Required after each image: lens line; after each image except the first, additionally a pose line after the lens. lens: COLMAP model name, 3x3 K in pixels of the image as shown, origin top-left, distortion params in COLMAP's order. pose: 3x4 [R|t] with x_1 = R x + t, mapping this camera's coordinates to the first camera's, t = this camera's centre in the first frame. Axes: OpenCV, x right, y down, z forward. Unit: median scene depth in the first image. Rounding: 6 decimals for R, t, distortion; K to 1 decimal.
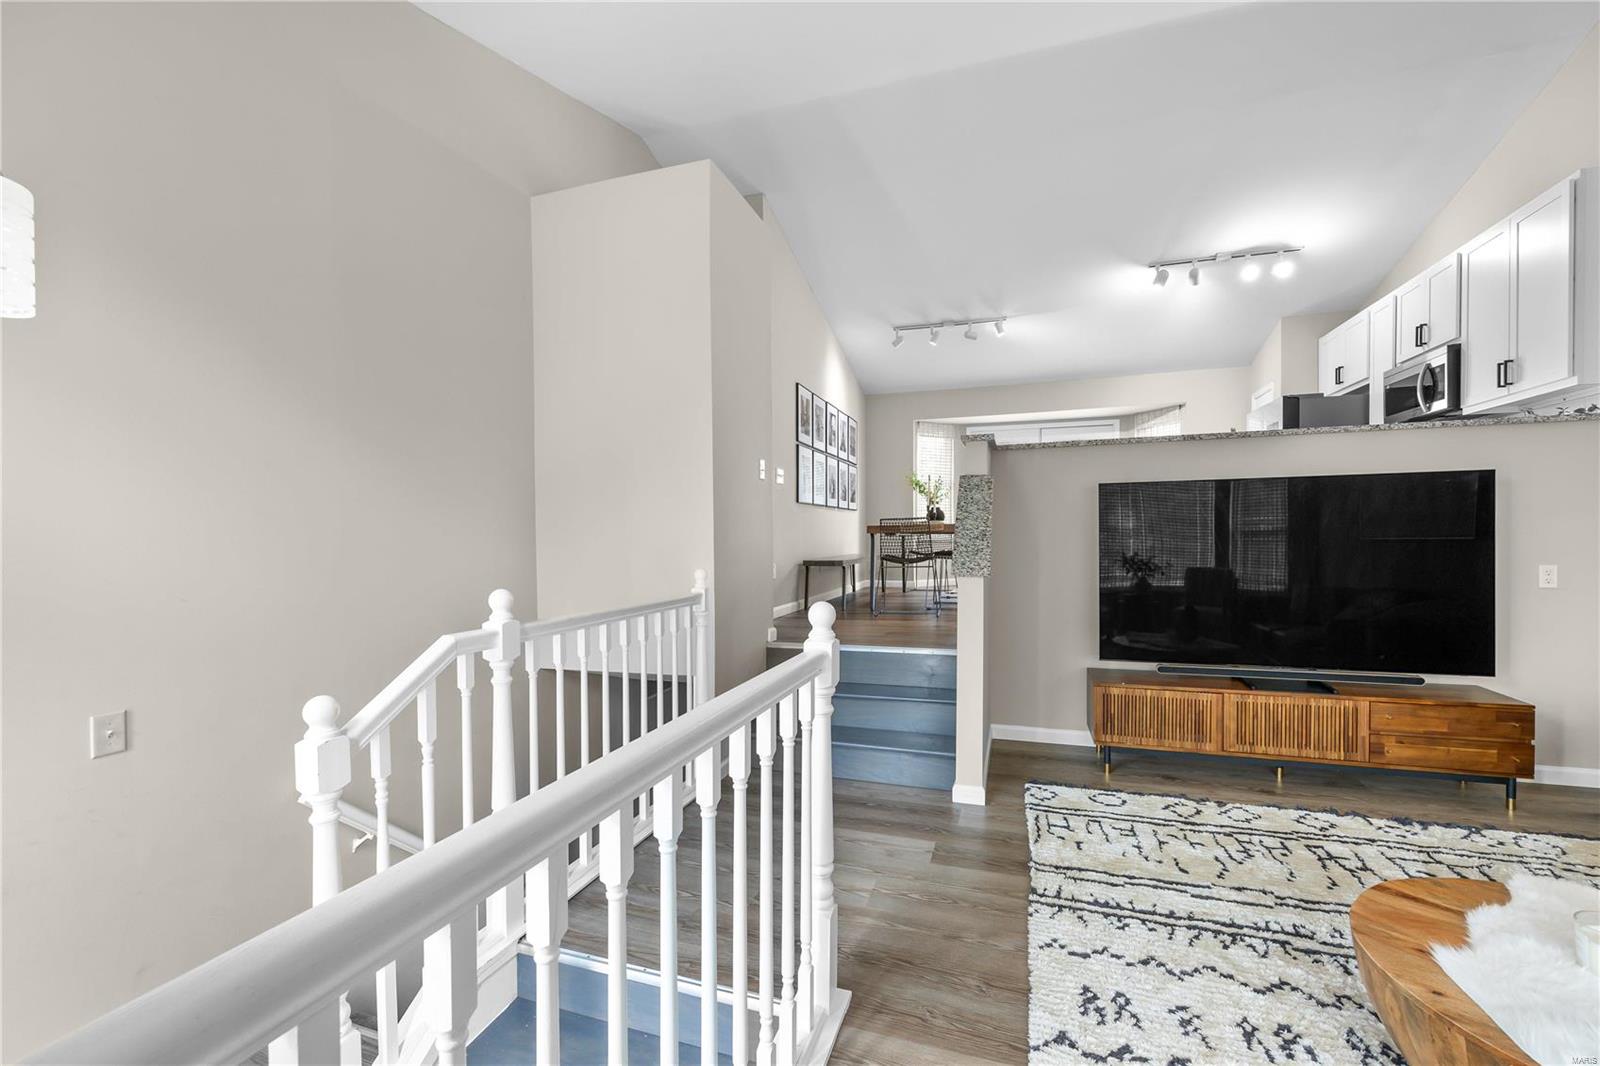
lens RADIAL K [[665.9, 0, 801.8], [0, 665.9, 537.5], [0, 0, 1]] dist [0.001169, -0.001069]
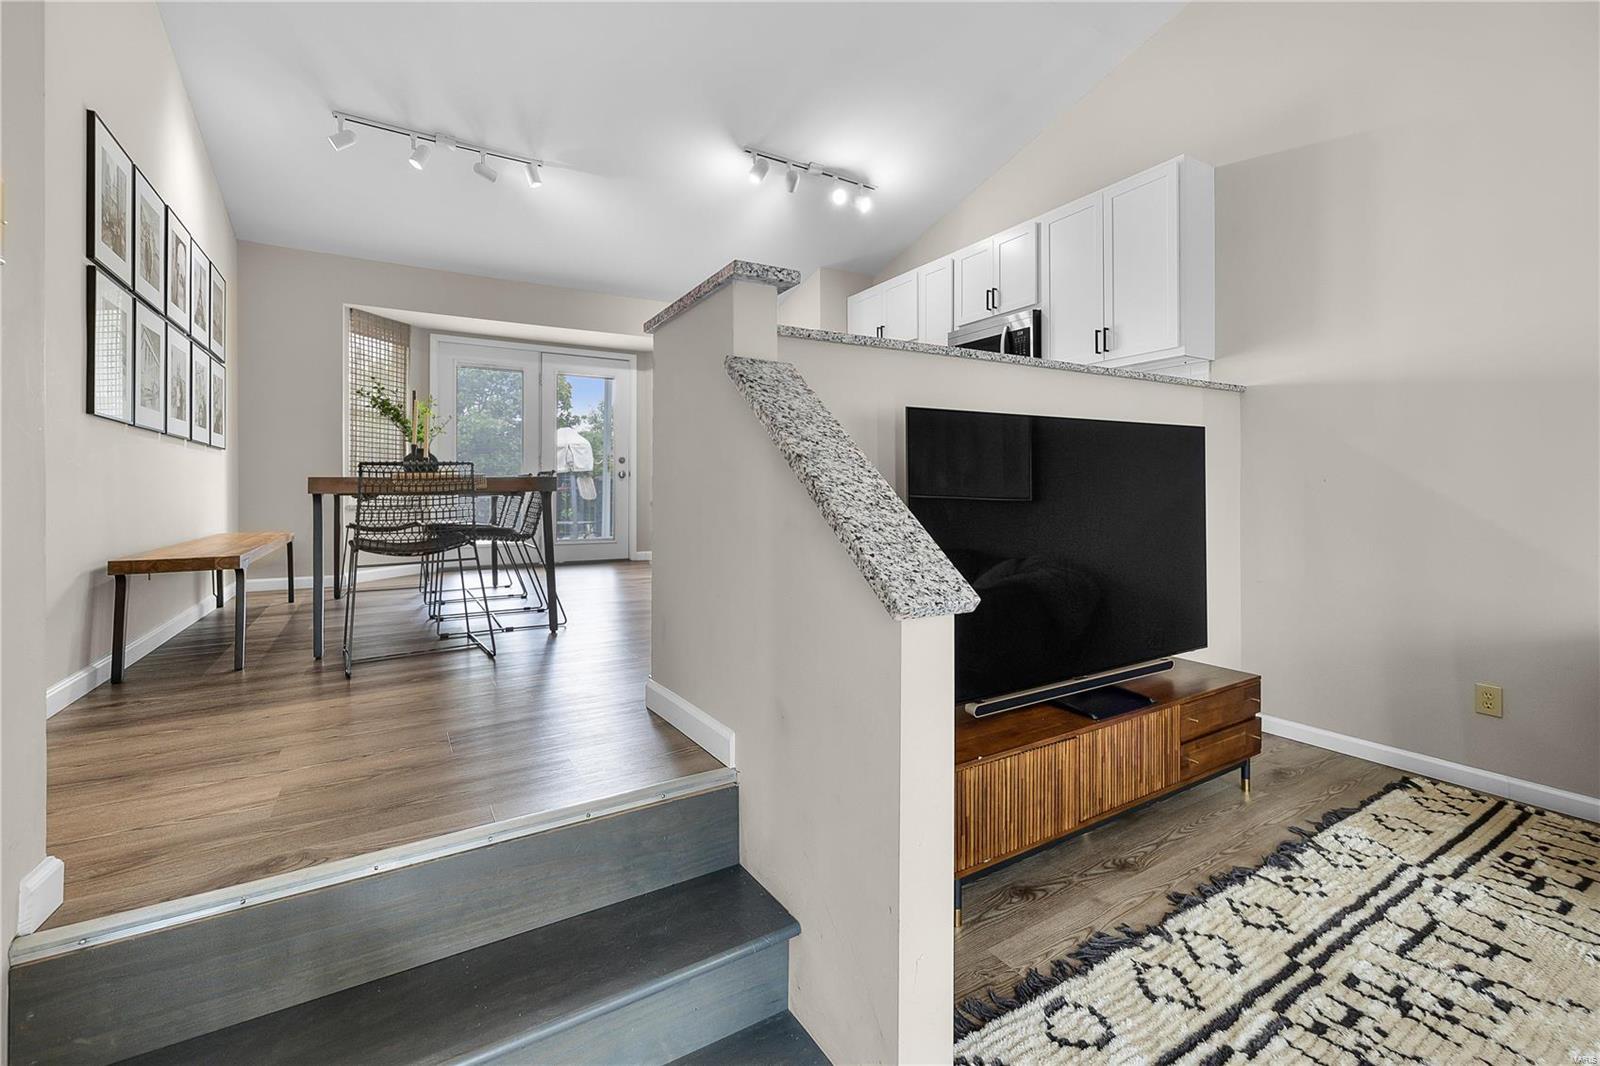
lens RADIAL K [[665.9, 0, 770.9], [0, 665.9, 490.2], [0, 0, 1]] dist [0.001169, -0.001069]
pose [[0.656682, 0.006620, 0.754138, -0.053769], [0.003744, 0.999921, -0.012038, -0.002631], [-0.754158, 0.010728, 0.656605, 0.621414]]
